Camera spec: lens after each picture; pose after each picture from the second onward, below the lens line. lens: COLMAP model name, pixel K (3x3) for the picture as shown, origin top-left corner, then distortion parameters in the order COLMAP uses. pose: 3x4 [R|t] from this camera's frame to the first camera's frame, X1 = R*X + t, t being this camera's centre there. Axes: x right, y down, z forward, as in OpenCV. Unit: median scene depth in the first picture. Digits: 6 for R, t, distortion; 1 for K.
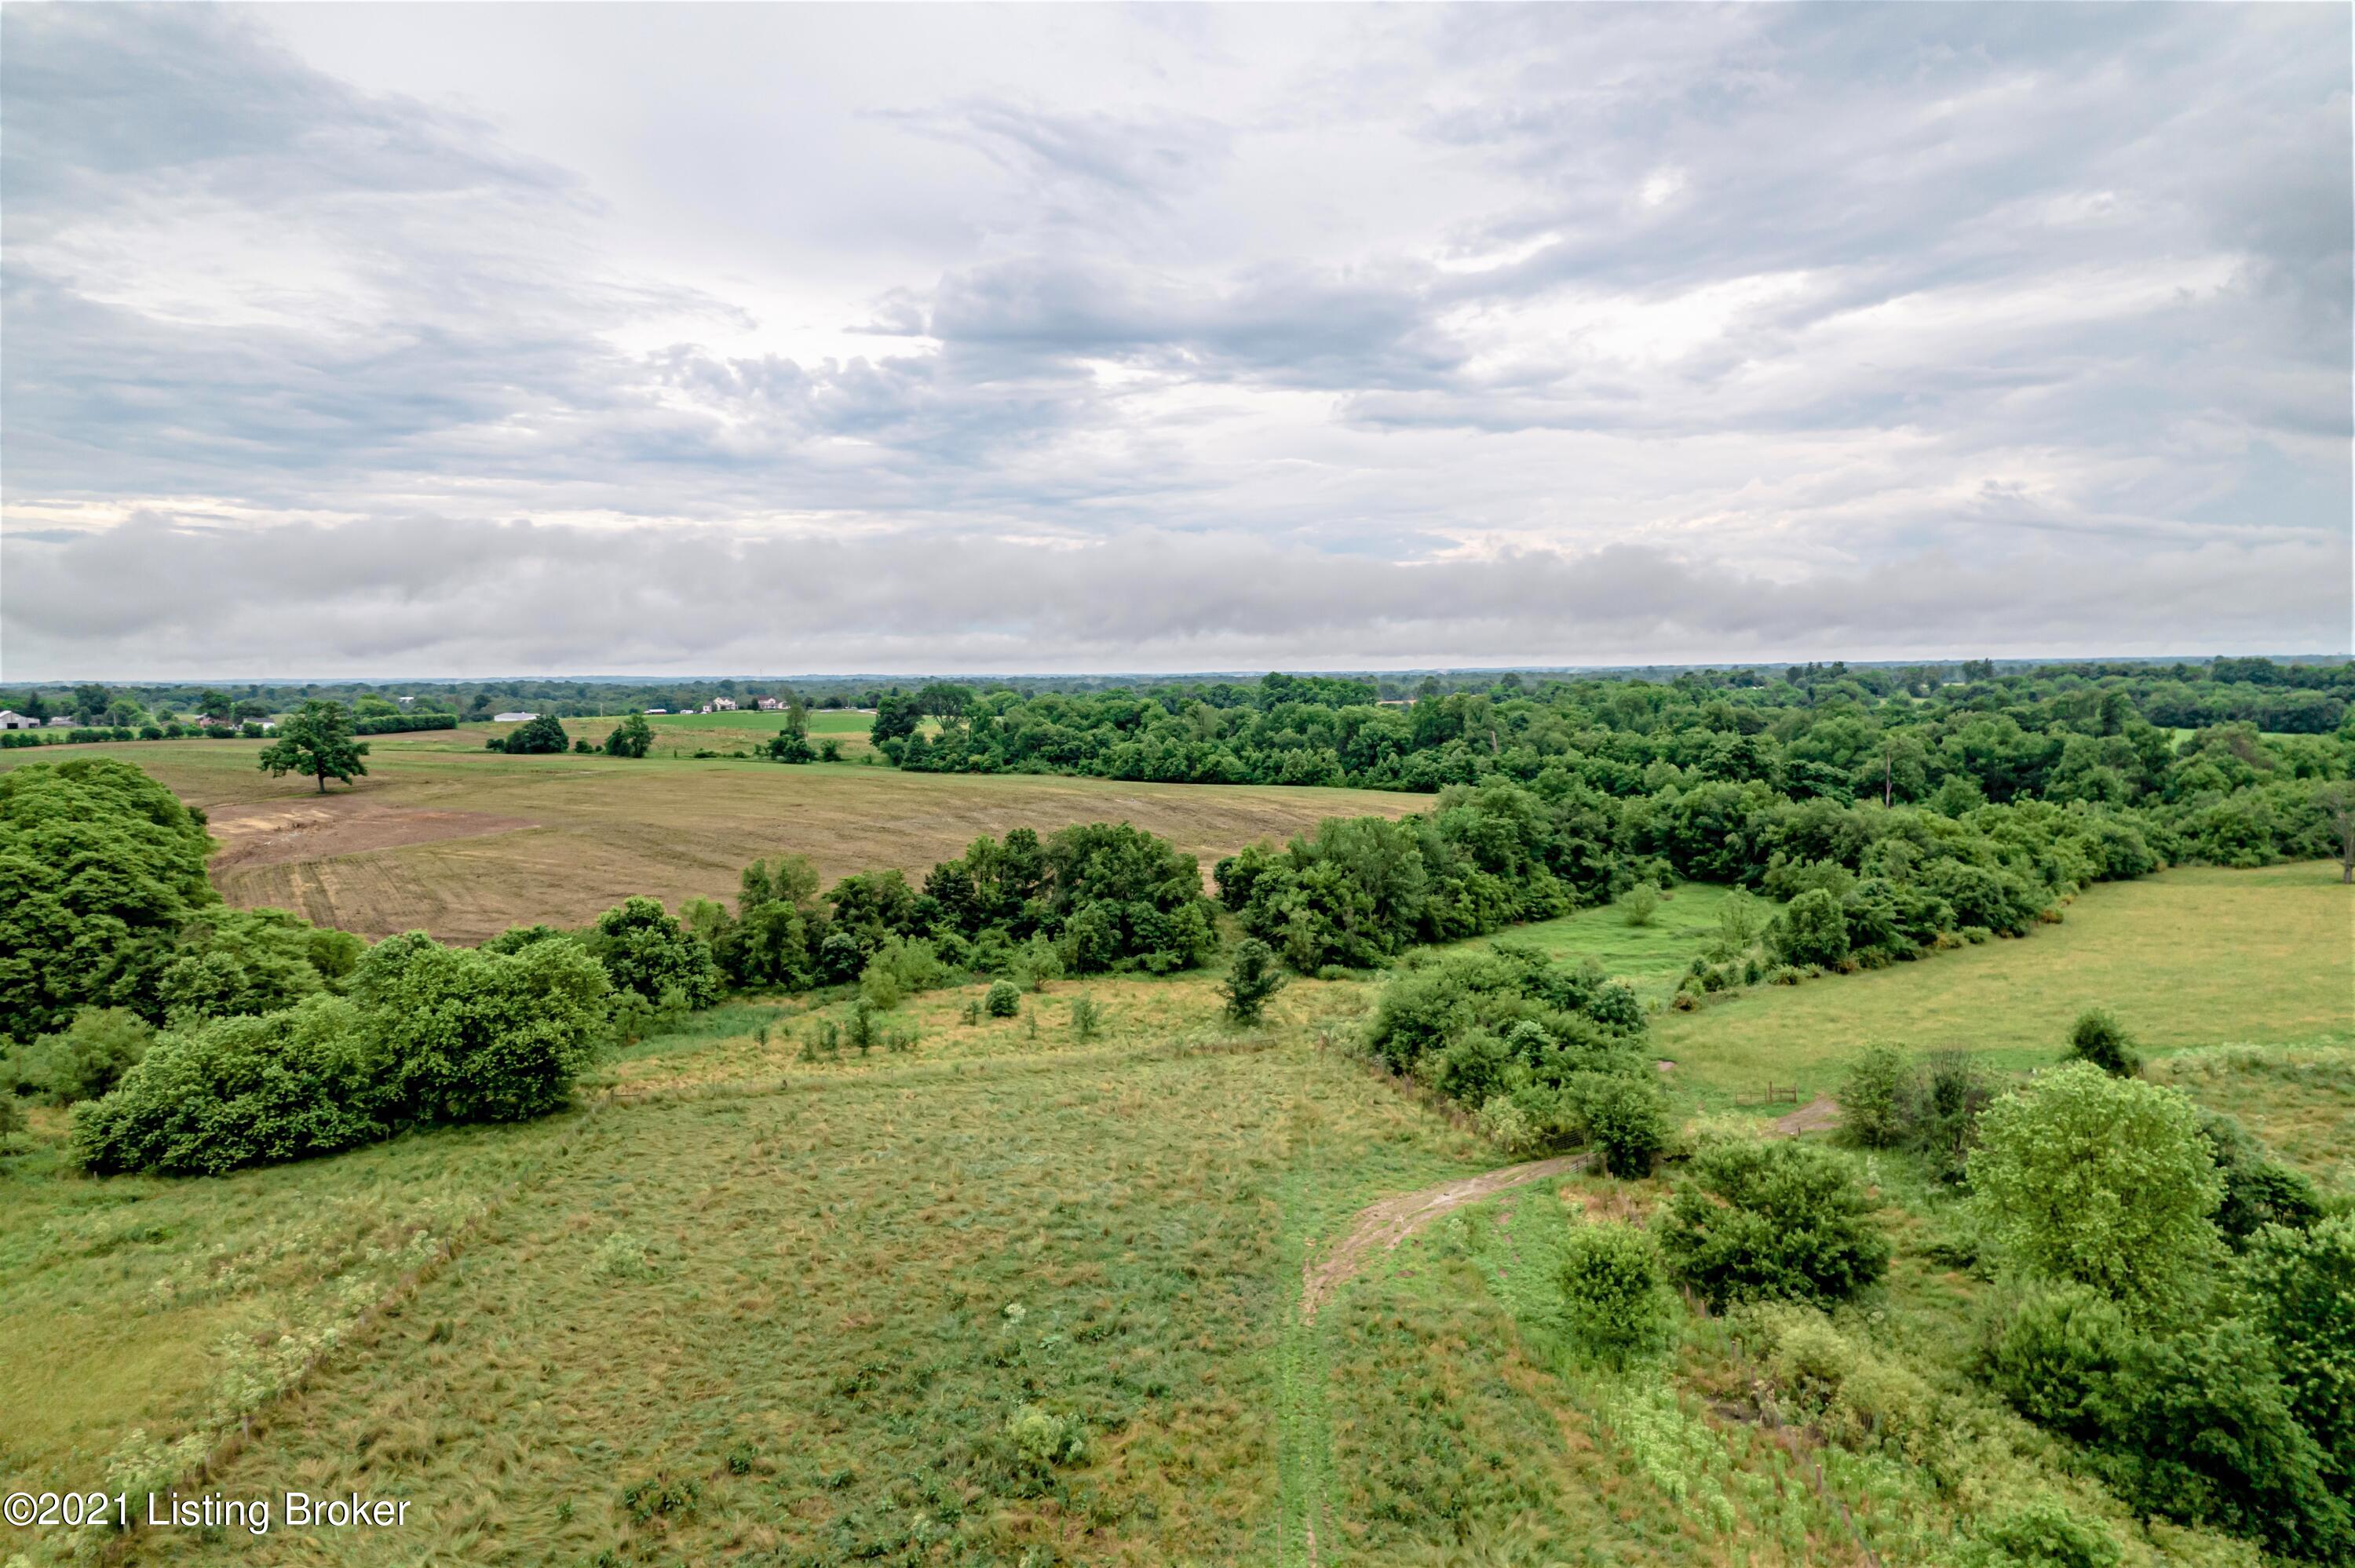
lens RADIAL K [[1543.2, 0, 1180.0], [0, 1543.2, 826.4], [0, 0, 1]] dist [0.126206, -0.146751]
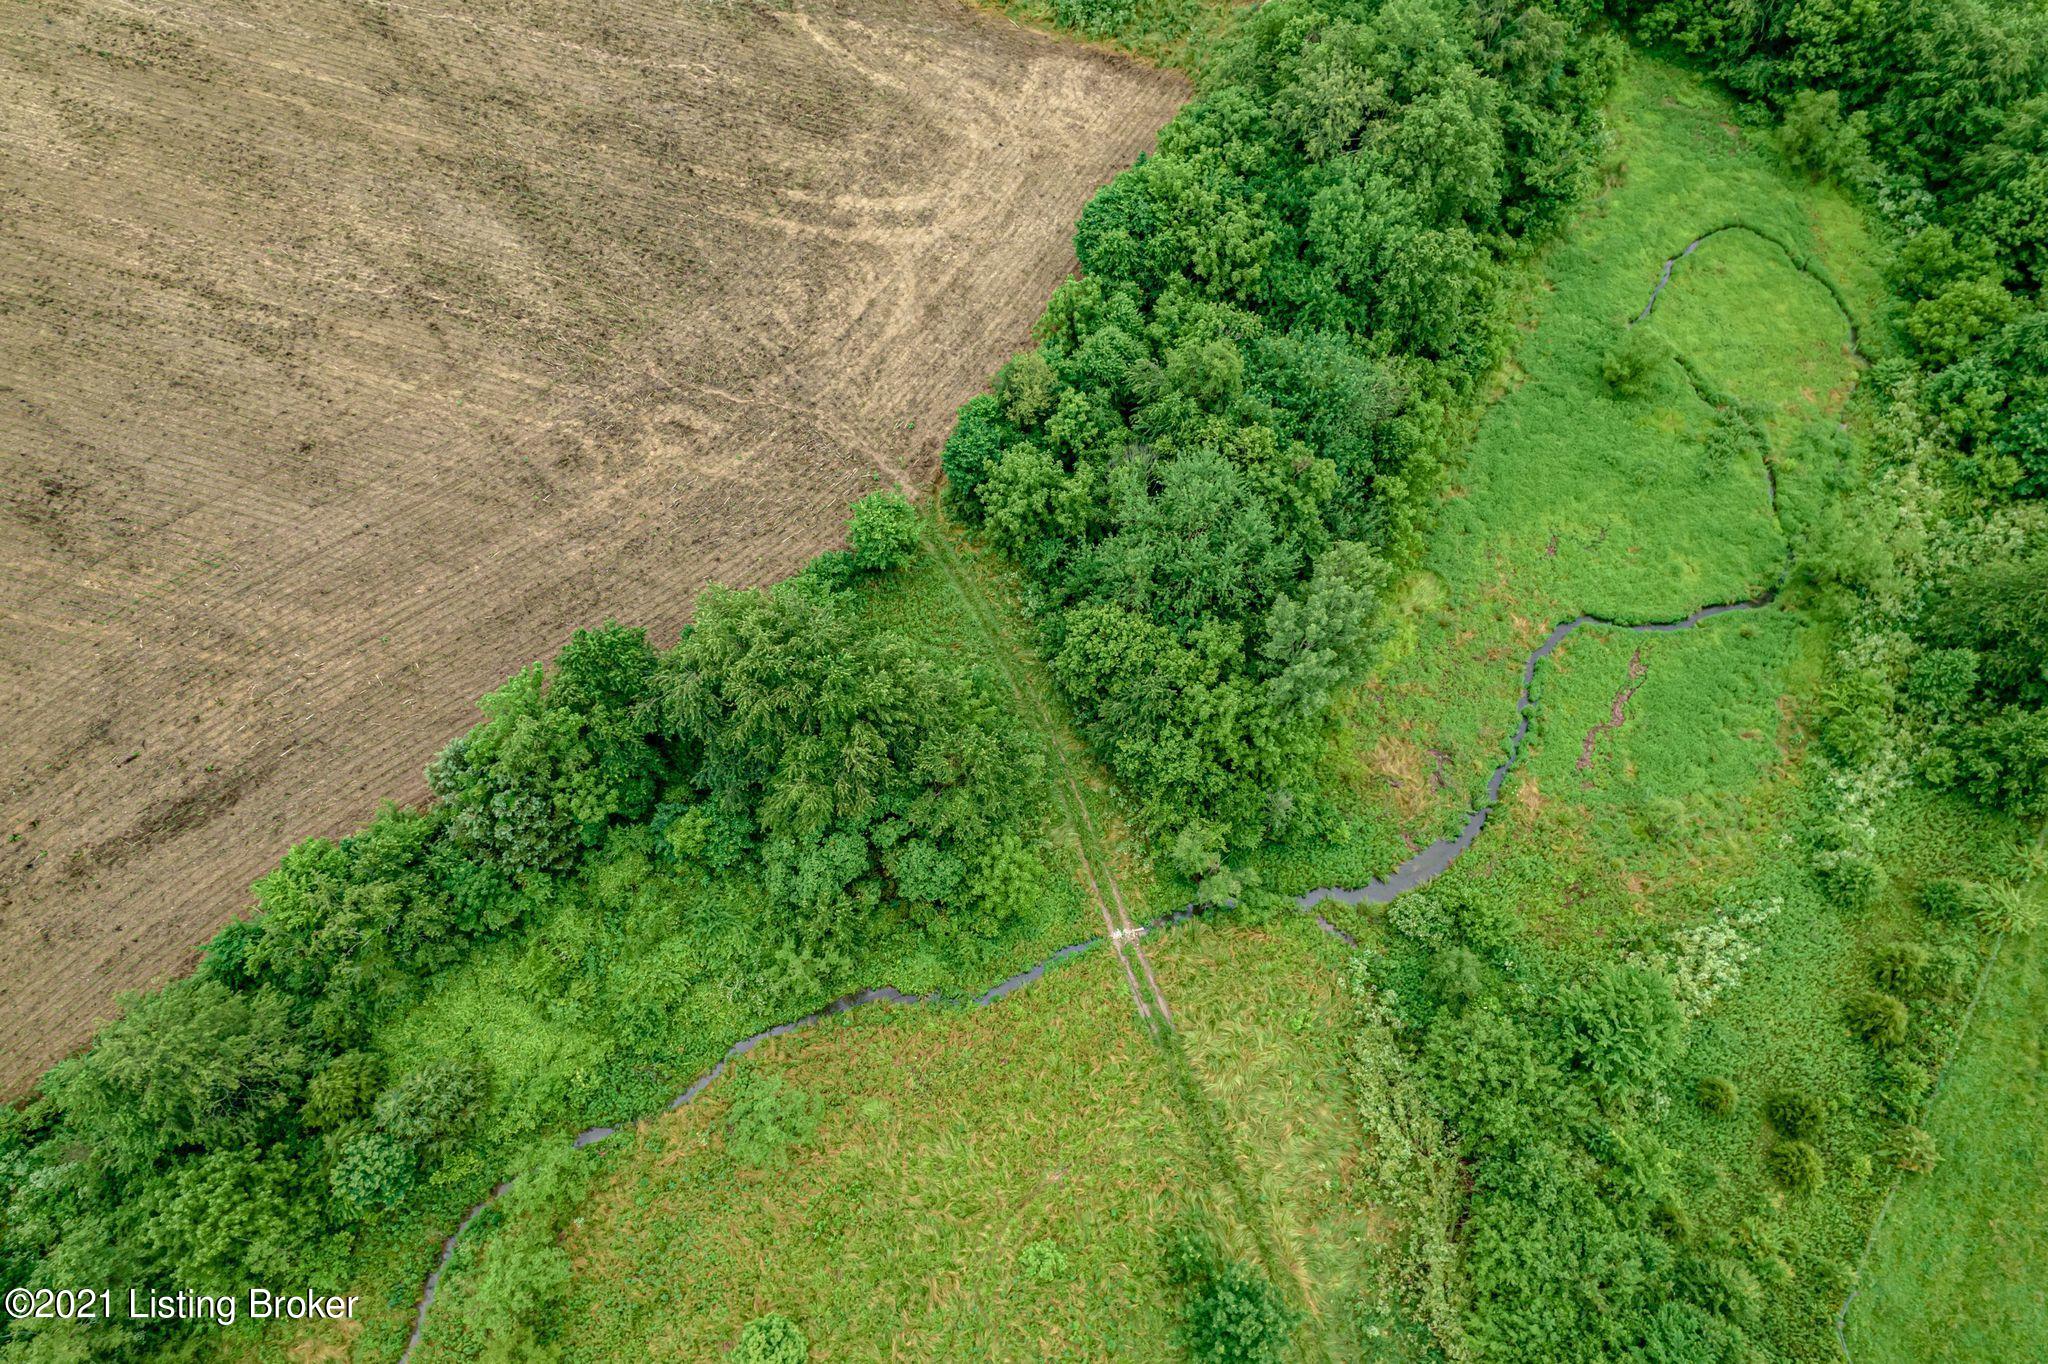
lens RADIAL K [[1321.1, 0, 1024.0], [0, 1321.1, 682.0], [0, 0, 1]] dist [0.131803, -0.121318]
pose [[0.968005, -0.212359, 0.133679, -0.018391], [0.011544, 0.569856, 0.821664, -0.193128], [-0.250665, -0.793831, 0.554075, 0.420326]]
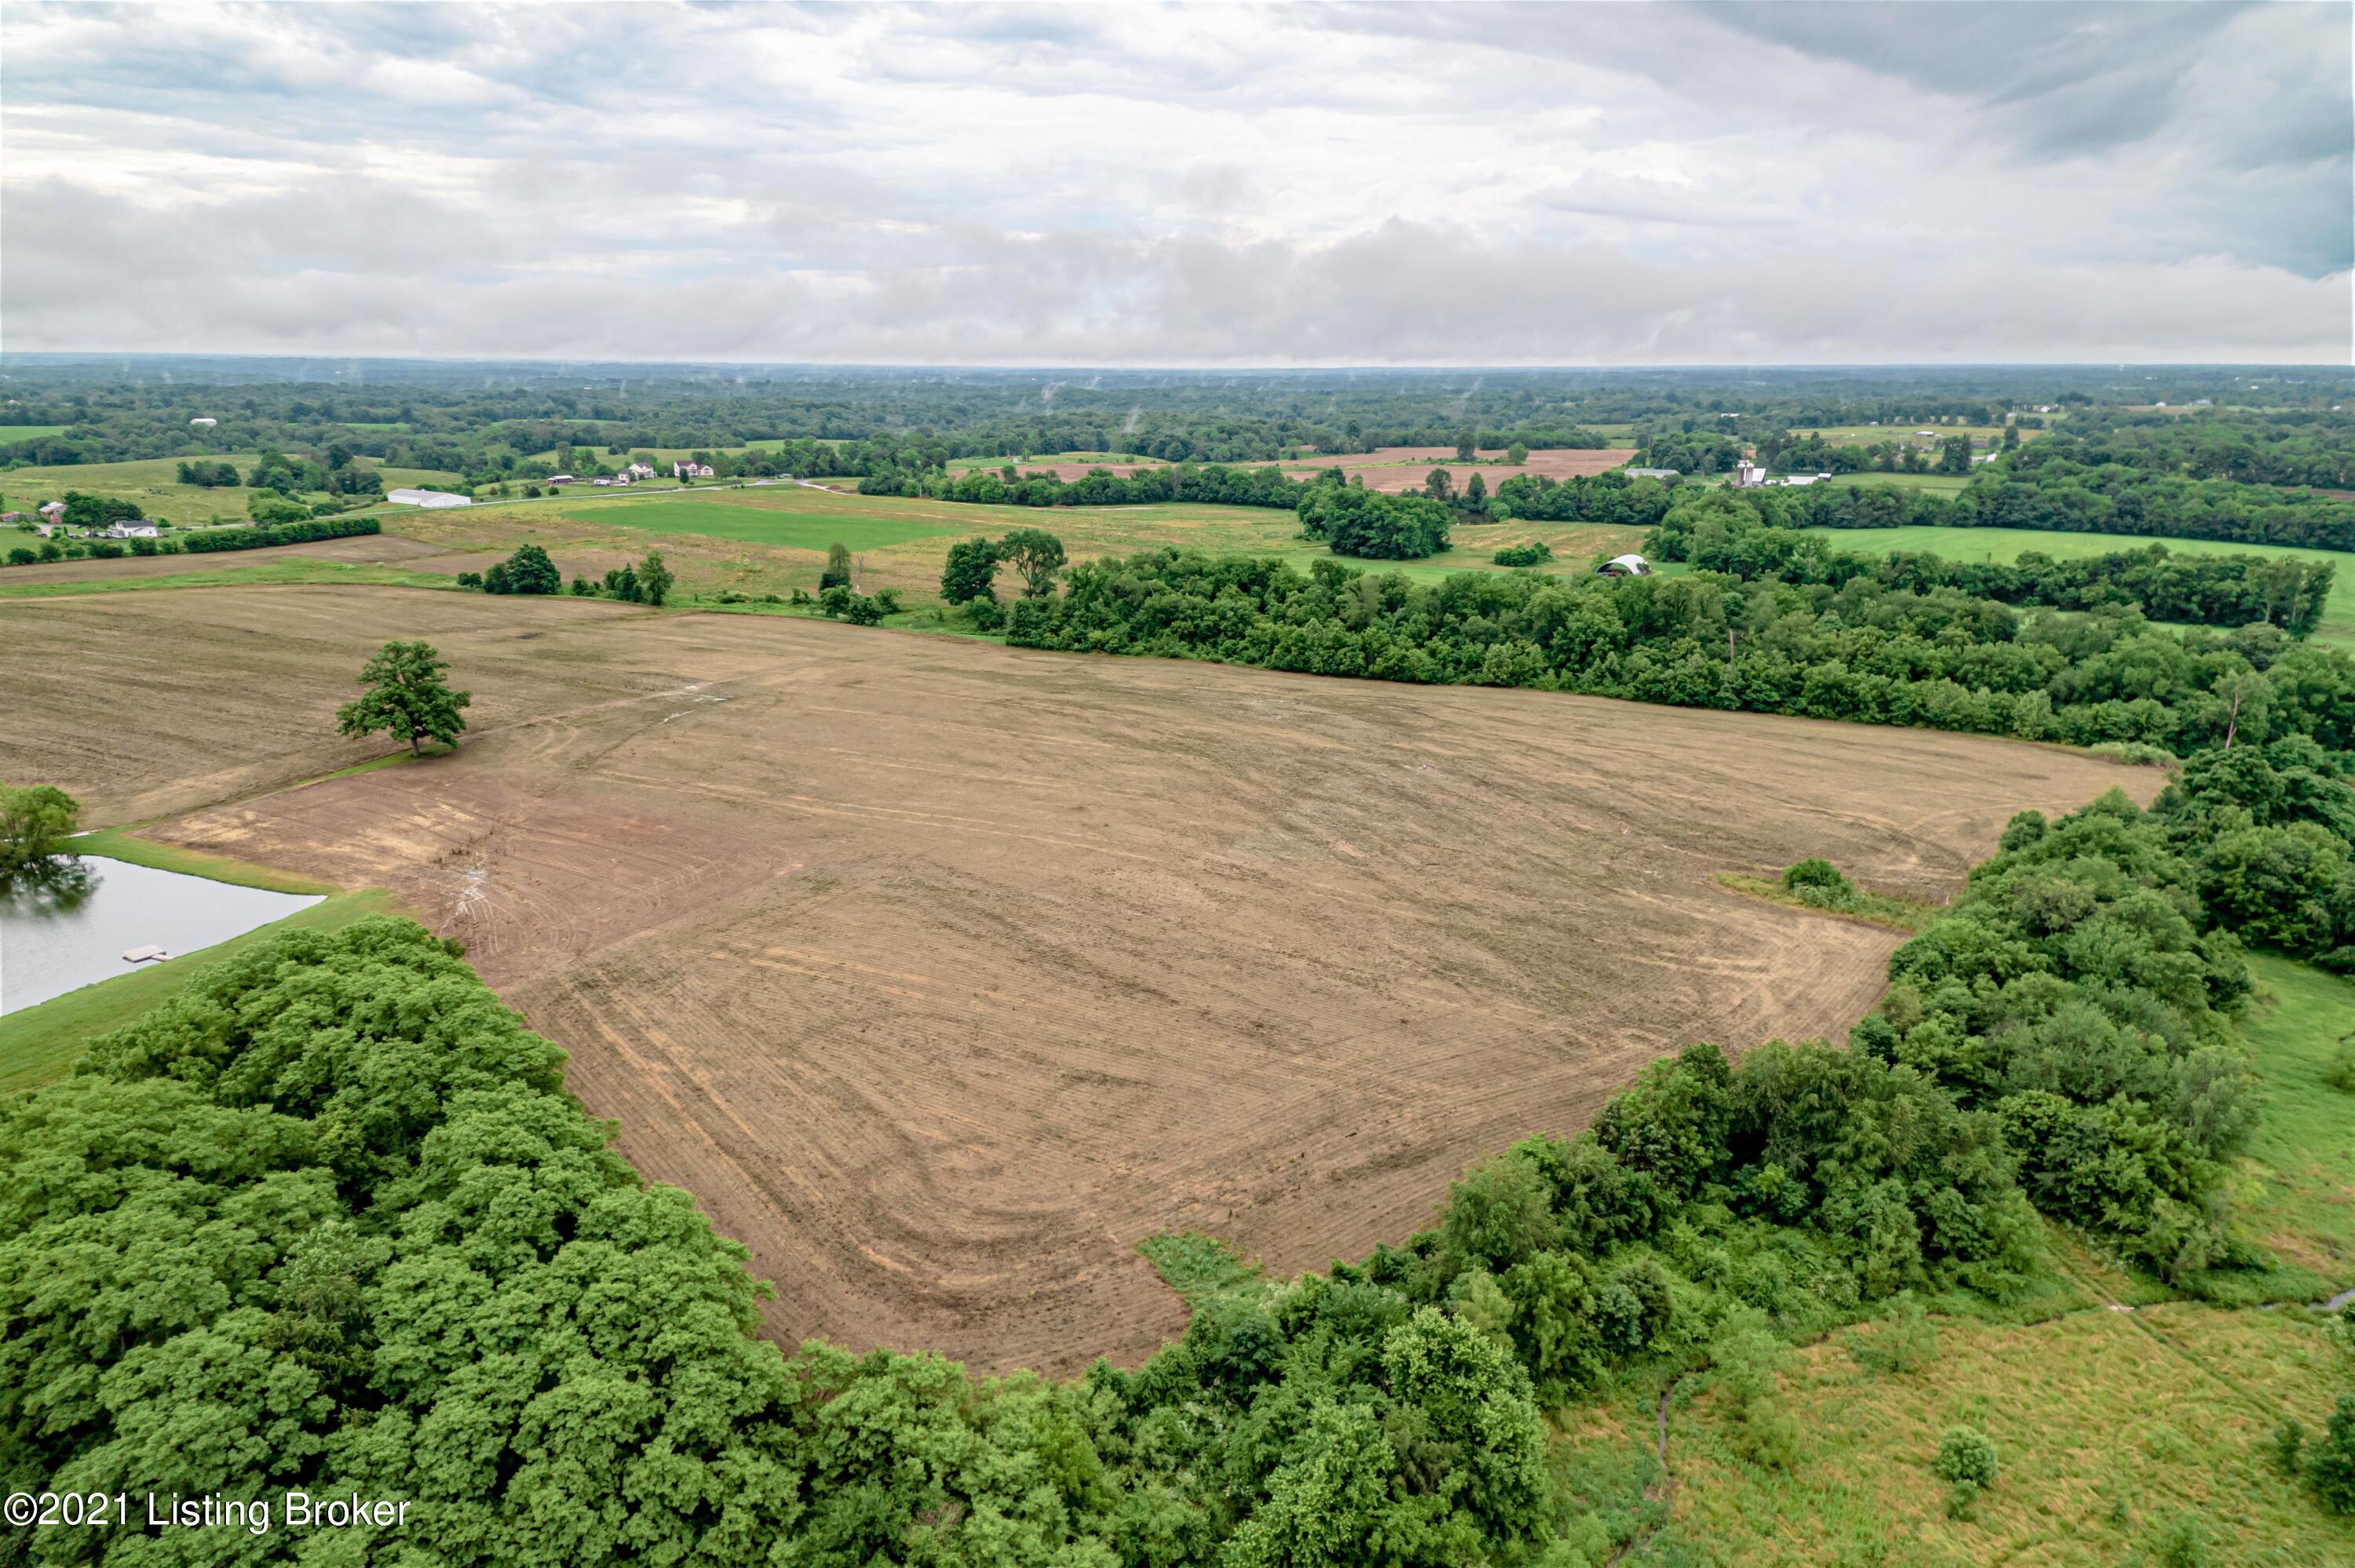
lens RADIAL K [[1519.0, 0, 1177.5], [0, 1519.0, 784.0], [0, 0, 1]] dist [0.131803, -0.121318]
pose [[0.992758, -0.018987, 0.118625, -0.258219], [-0.001601, 0.985252, 0.171100, -0.146980], [-0.120124, -0.170051, 0.978086, 0.180333]]
